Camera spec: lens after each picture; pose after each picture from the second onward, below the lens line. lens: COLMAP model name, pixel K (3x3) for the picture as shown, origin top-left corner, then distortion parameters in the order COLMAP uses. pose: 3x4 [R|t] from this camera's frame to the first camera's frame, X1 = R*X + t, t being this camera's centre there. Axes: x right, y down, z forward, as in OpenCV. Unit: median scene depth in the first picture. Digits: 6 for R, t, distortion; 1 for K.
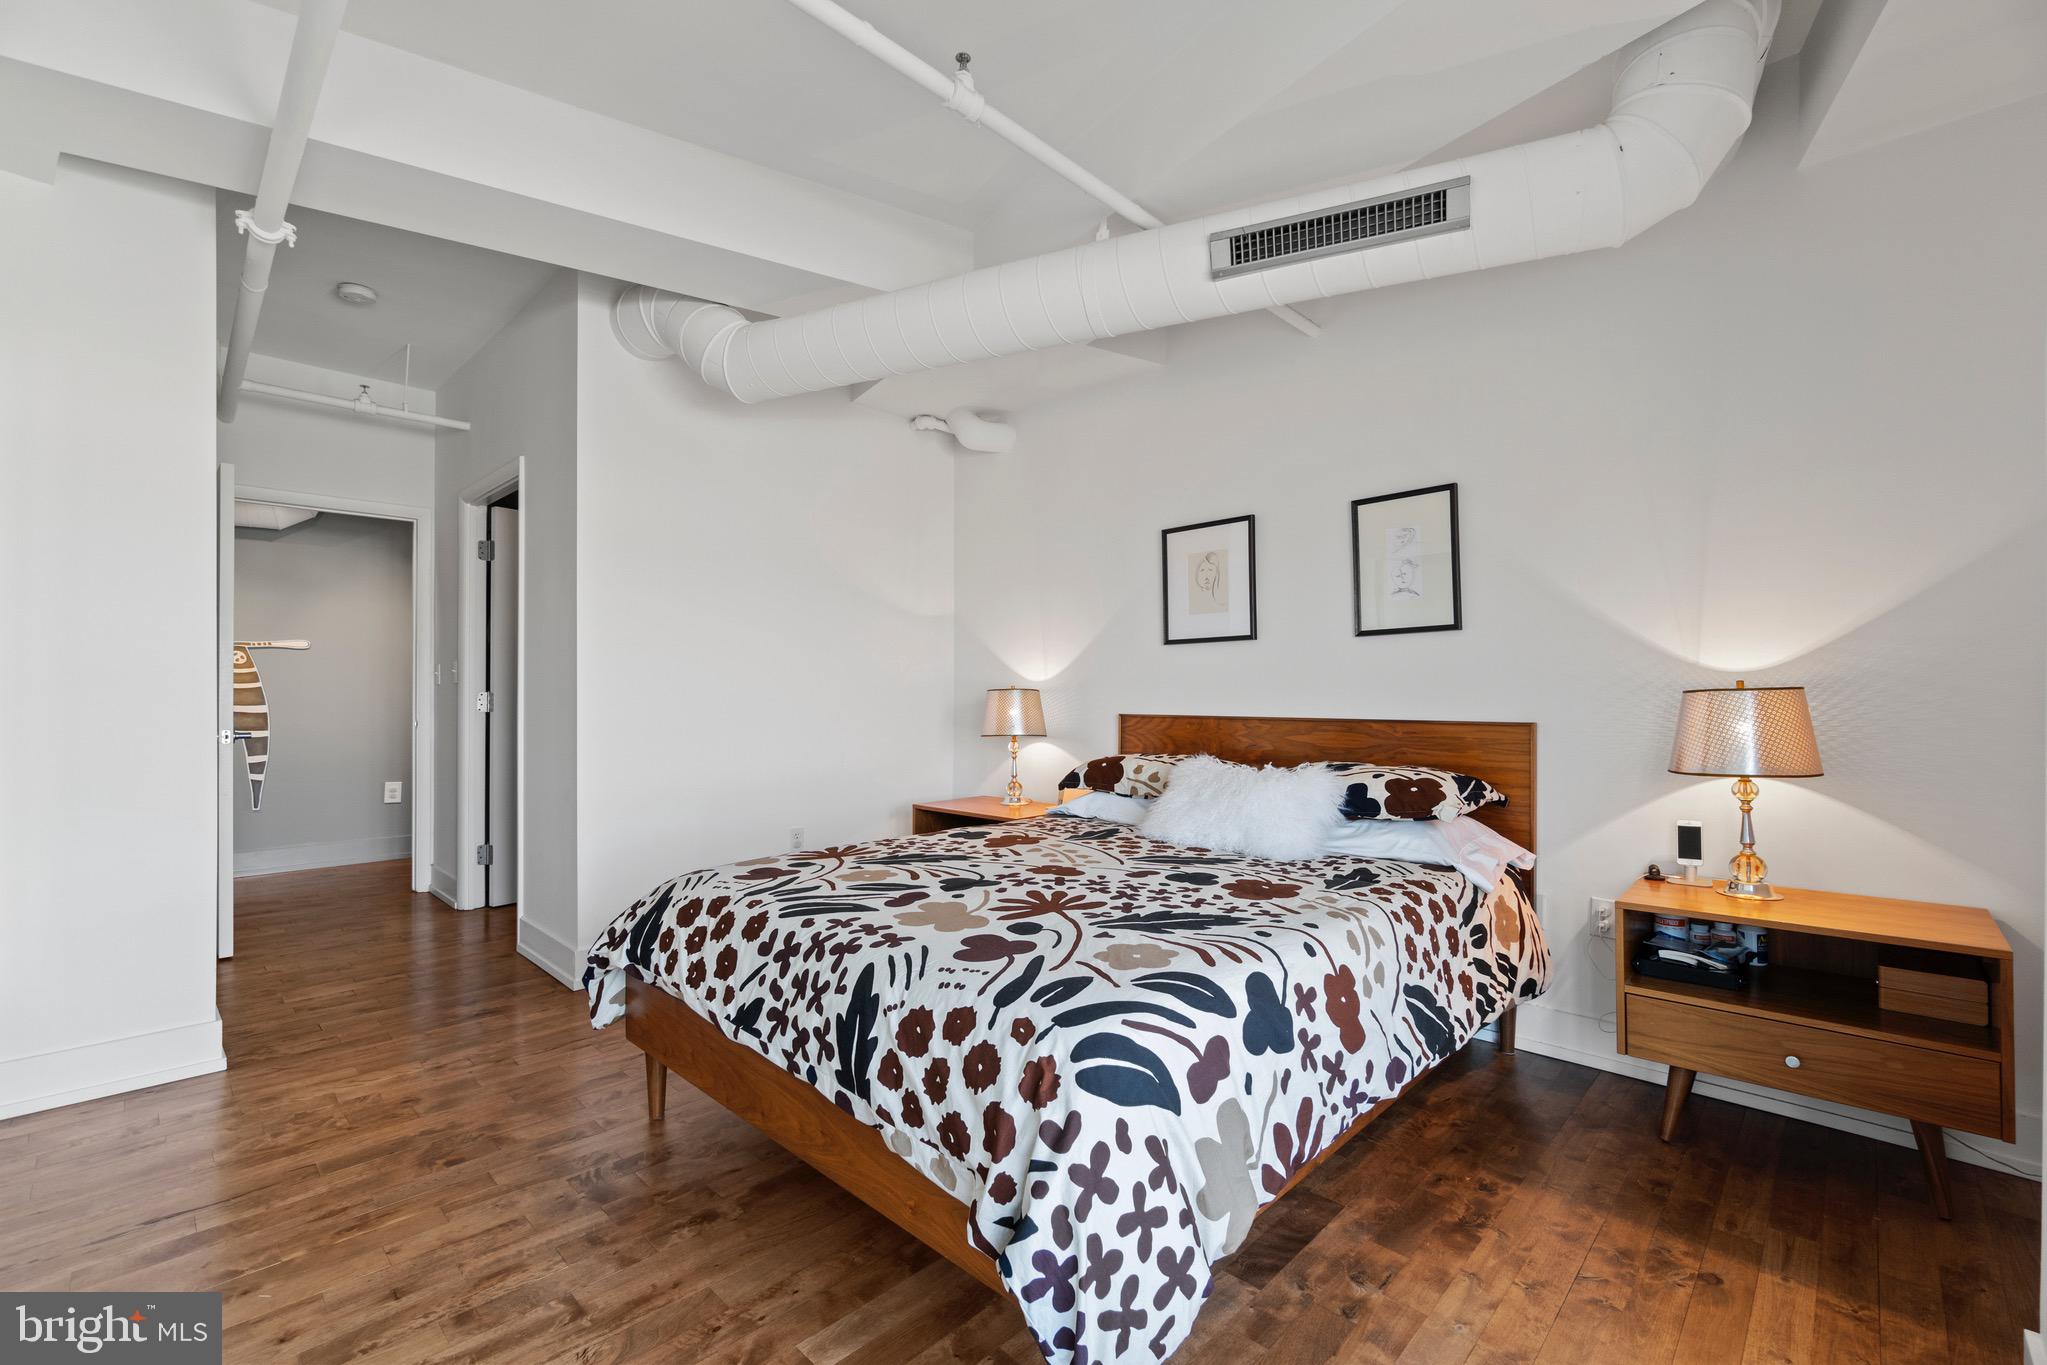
lens RADIAL K [[886.6, 0, 1013.8], [0, 886.6, 692.3], [0, 0, 1]] dist [-0.003518, 0.000268]
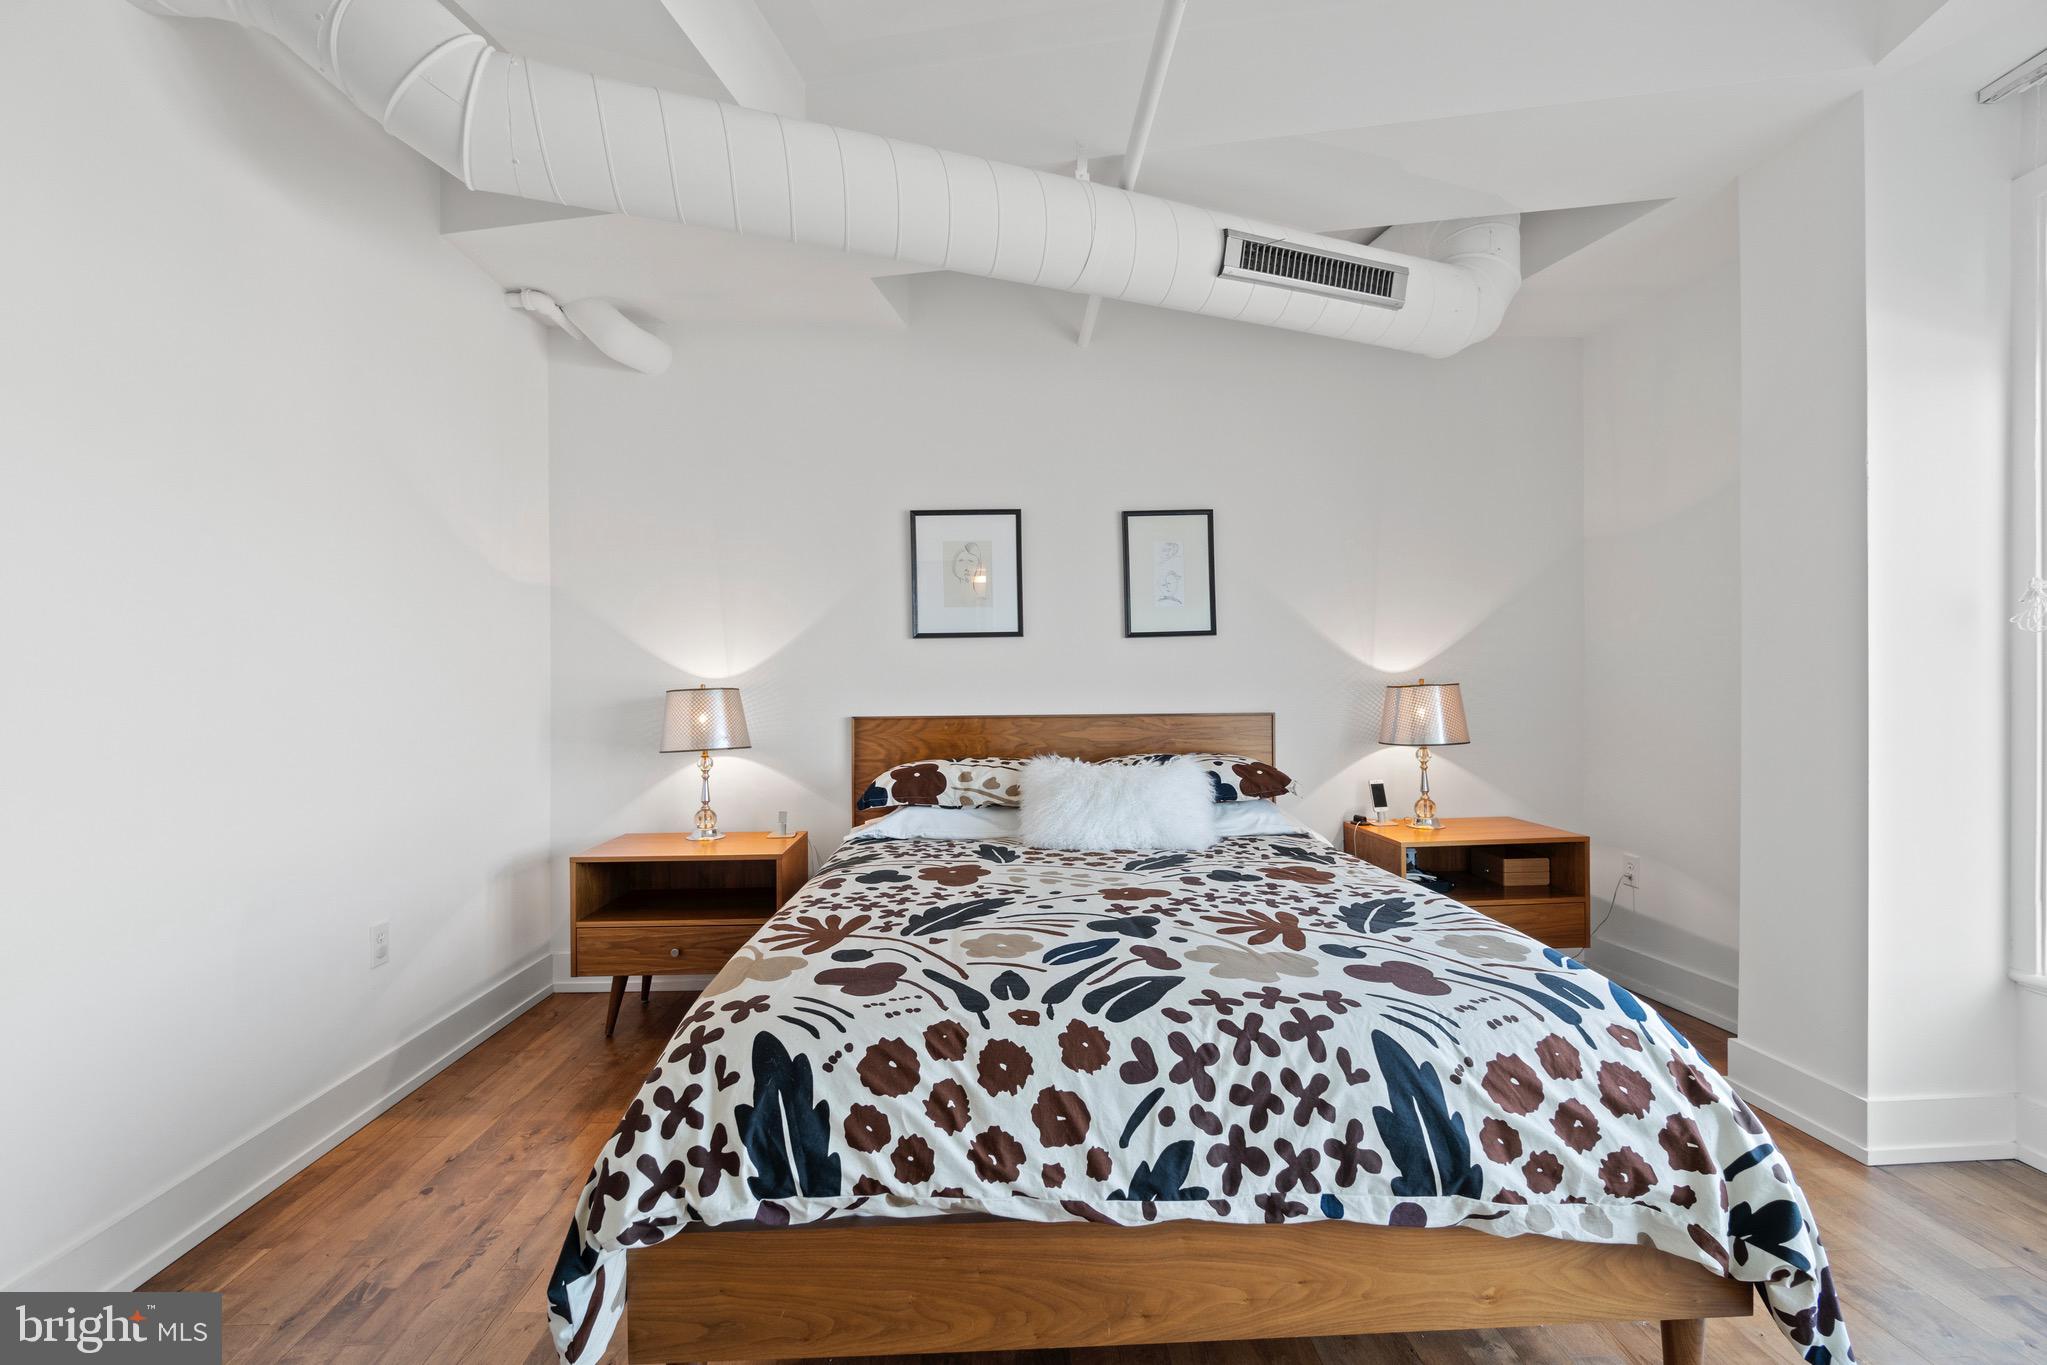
lens RADIAL K [[886.6, 0, 1019.1], [0, 886.6, 697.6], [0, 0, 1]] dist [-0.003518, 0.000268]
pose [[0.675585, -0.010681, 0.737205, -0.775916], [0.008185, 0.999942, 0.006988, 0.002016], [-0.737237, 0.001313, 0.675633, 0.573099]]
